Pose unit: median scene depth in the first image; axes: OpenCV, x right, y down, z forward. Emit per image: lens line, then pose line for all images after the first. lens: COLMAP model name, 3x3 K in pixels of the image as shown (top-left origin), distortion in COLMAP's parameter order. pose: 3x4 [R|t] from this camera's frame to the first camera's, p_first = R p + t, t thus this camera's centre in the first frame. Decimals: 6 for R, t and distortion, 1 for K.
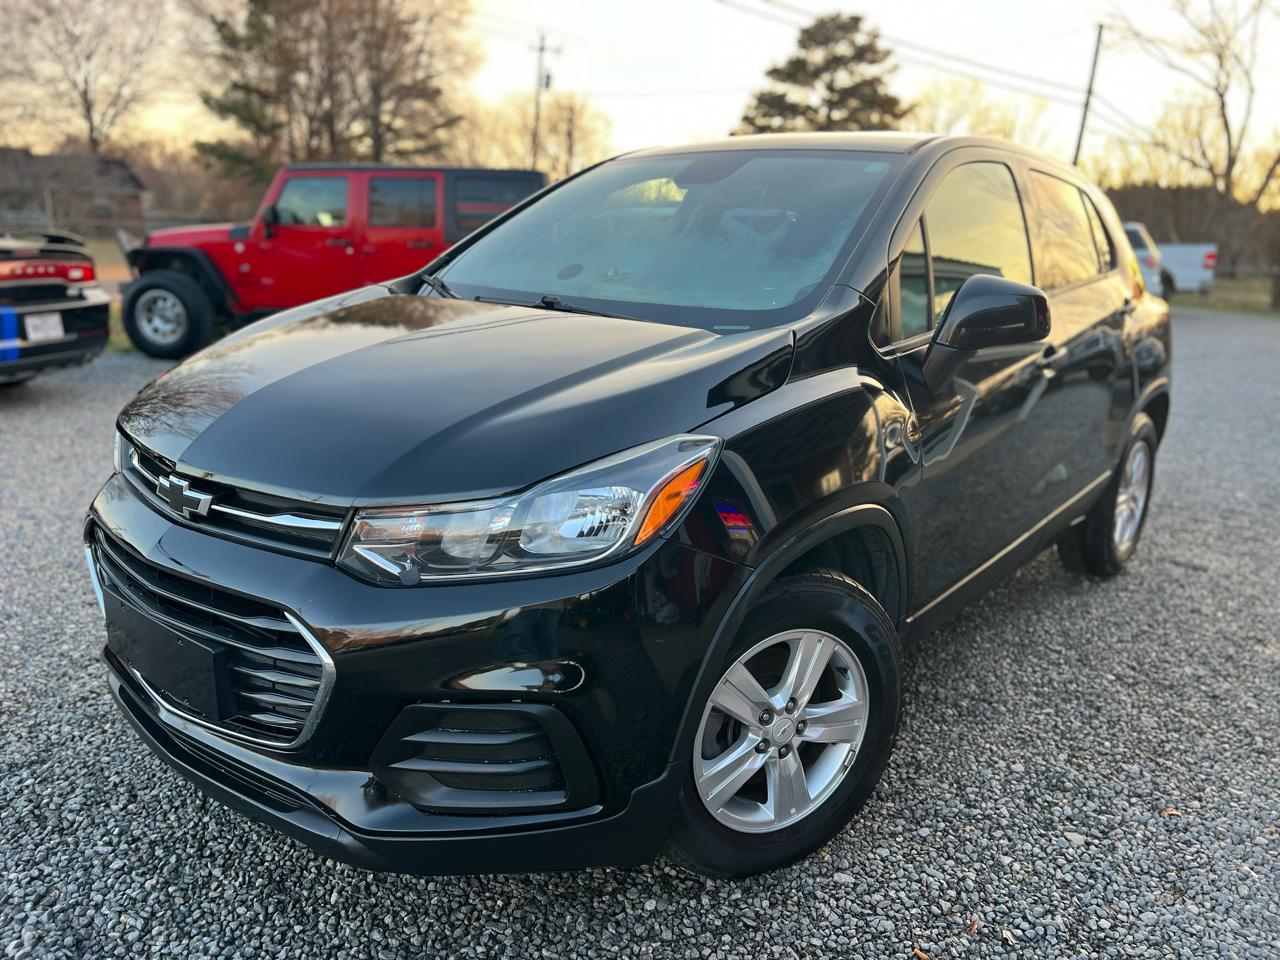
lens RADIAL K [[952.4, 0, 655.3], [0, 952.4, 471.4], [0, 0, 1]] dist [0.024065, -0.029964]
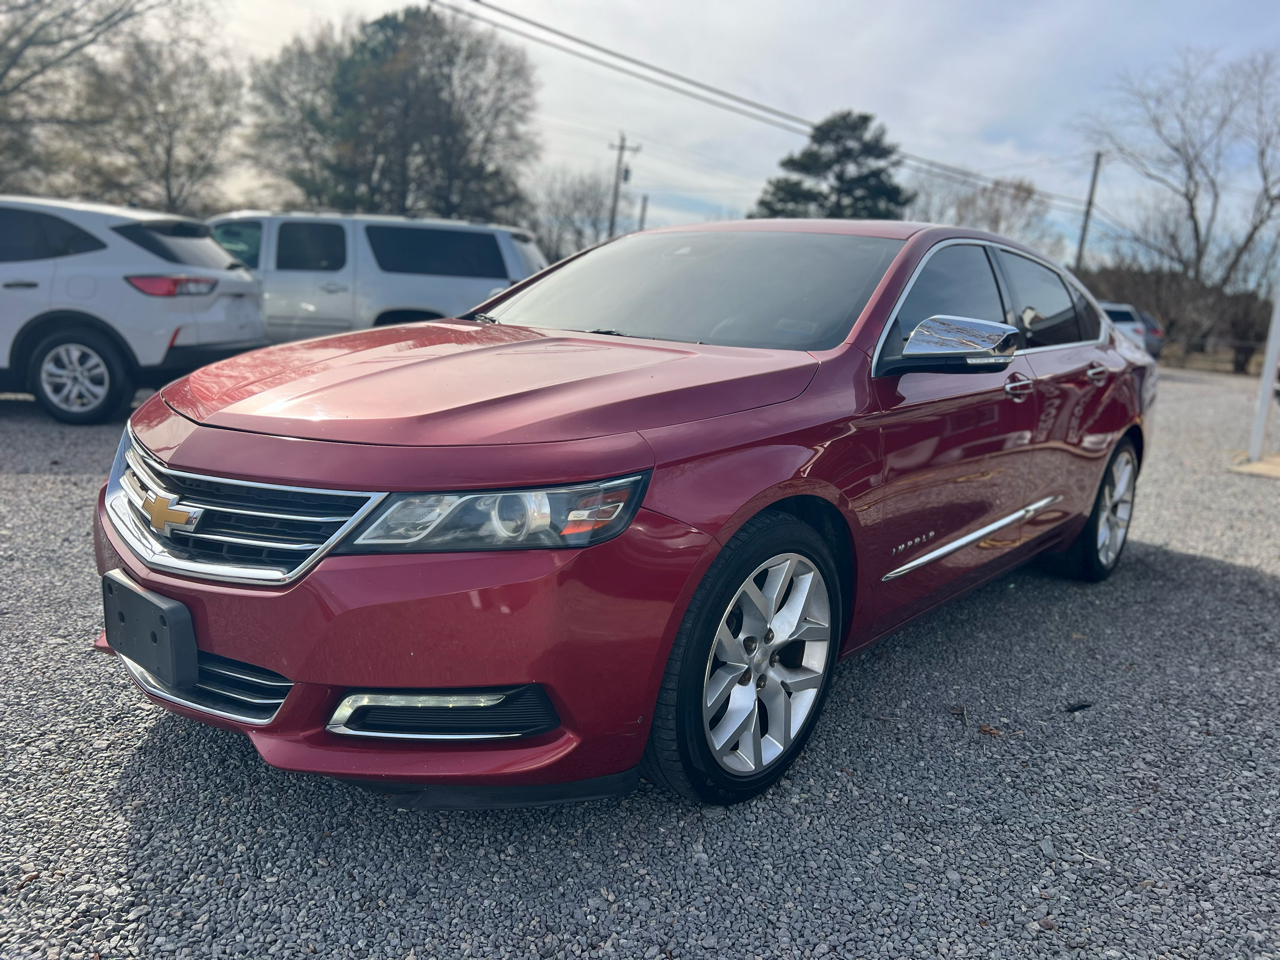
lens RADIAL K [[952.4, 0, 635.1], [0, 952.4, 476.7], [0, 0, 1]] dist [0.024065, -0.029964]
pose [[0.999697, 0.023835, 0.006169, -0.060867], [-0.023397, 0.997722, -0.063276, 0.025758], [-0.007663, 0.063112, 0.997977, -0.099561]]
